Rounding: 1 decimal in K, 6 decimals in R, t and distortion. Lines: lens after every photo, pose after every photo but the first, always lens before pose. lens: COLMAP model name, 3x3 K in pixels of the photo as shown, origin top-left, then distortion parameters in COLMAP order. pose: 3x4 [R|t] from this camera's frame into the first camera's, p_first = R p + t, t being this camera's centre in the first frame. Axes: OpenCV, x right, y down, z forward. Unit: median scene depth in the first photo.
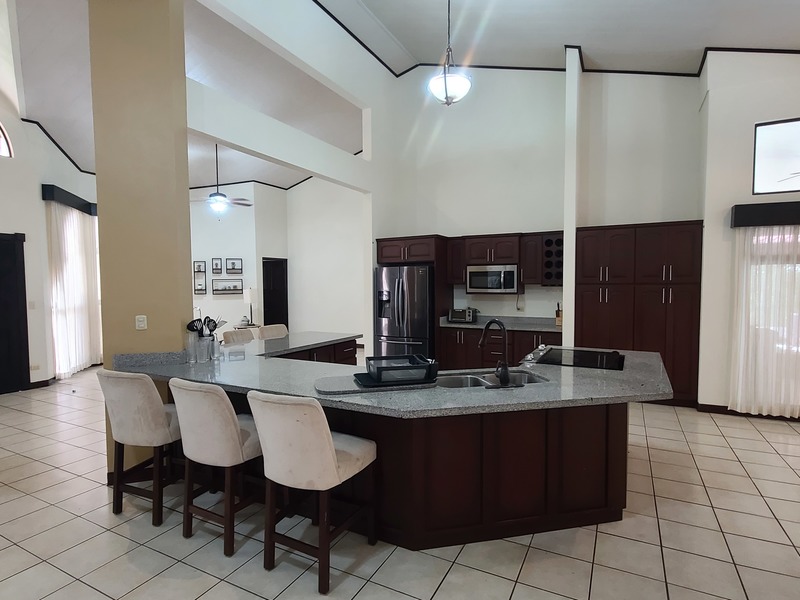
lens RADIAL K [[437.1, 0, 402.8], [0, 437.1, 302.6], [0, 0, 1]] dist [0.001046, 0.001272]
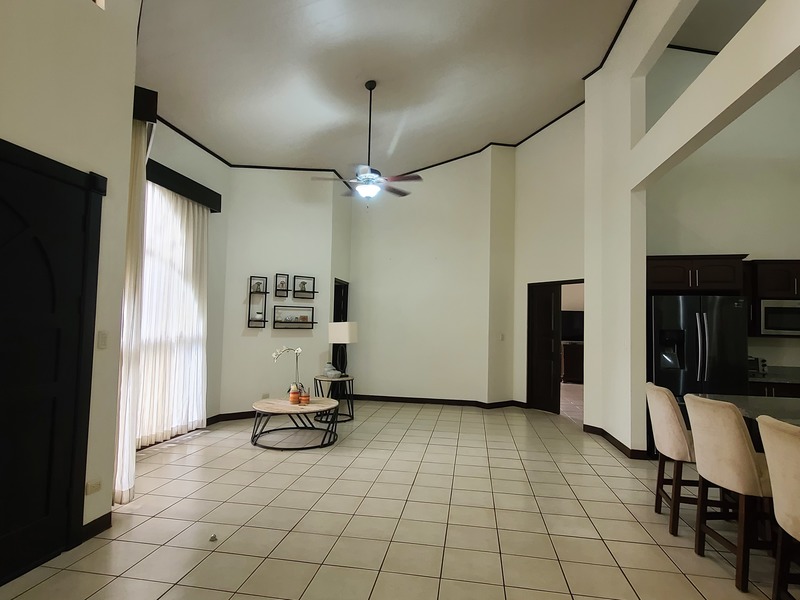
lens RADIAL K [[437.1, 0, 396.5], [0, 437.1, 304.0], [0, 0, 1]] dist [0.001046, 0.001272]
pose [[0.949819, 0.045699, 0.309443, -0.556825], [-0.016396, 0.995184, -0.096646, 0.005996], [-0.312369, 0.086722, 0.945994, 0.388429]]
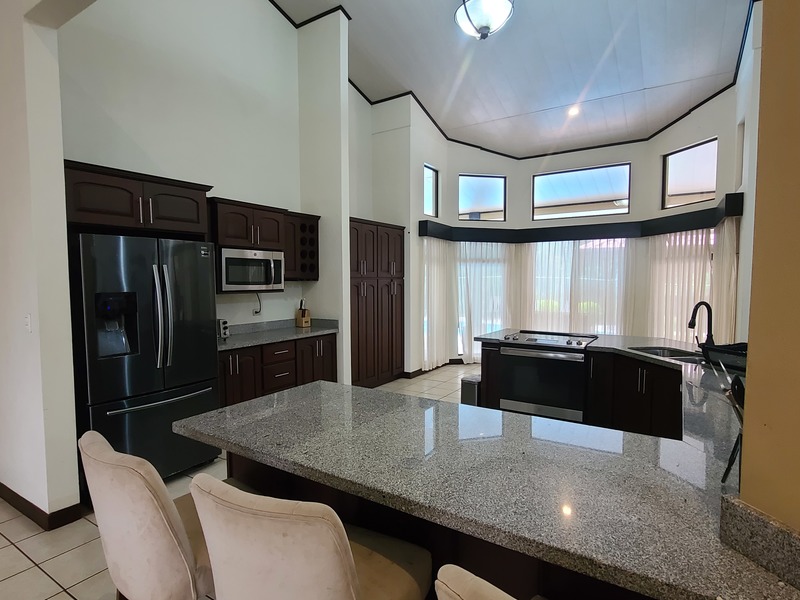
lens RADIAL K [[437.1, 0, 401.2], [0, 437.1, 302.3], [0, 0, 1]] dist [0.001046, 0.001272]
pose [[0.079188, -0.048719, 0.995668, -0.361419], [0.049520, 0.997764, 0.044883, -0.018359], [-0.995629, 0.045751, 0.081424, 0.569585]]
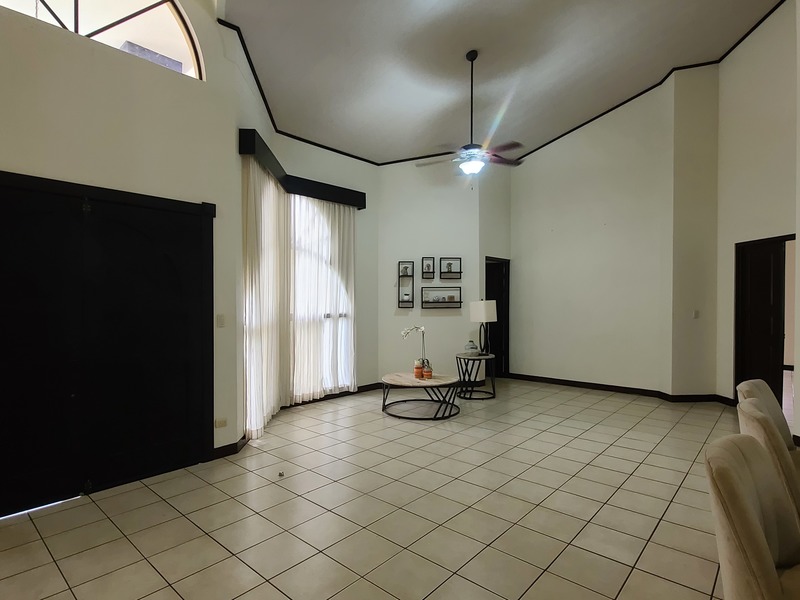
lens RADIAL K [[437.1, 0, 398.2], [0, 437.1, 303.6], [0, 0, 1]] dist [0.001046, 0.001272]
pose [[0.970389, 0.008285, -0.241405, -0.361604], [-0.017379, 0.999216, -0.035564, -0.000571], [0.240921, 0.038706, 0.969772, 0.367054]]
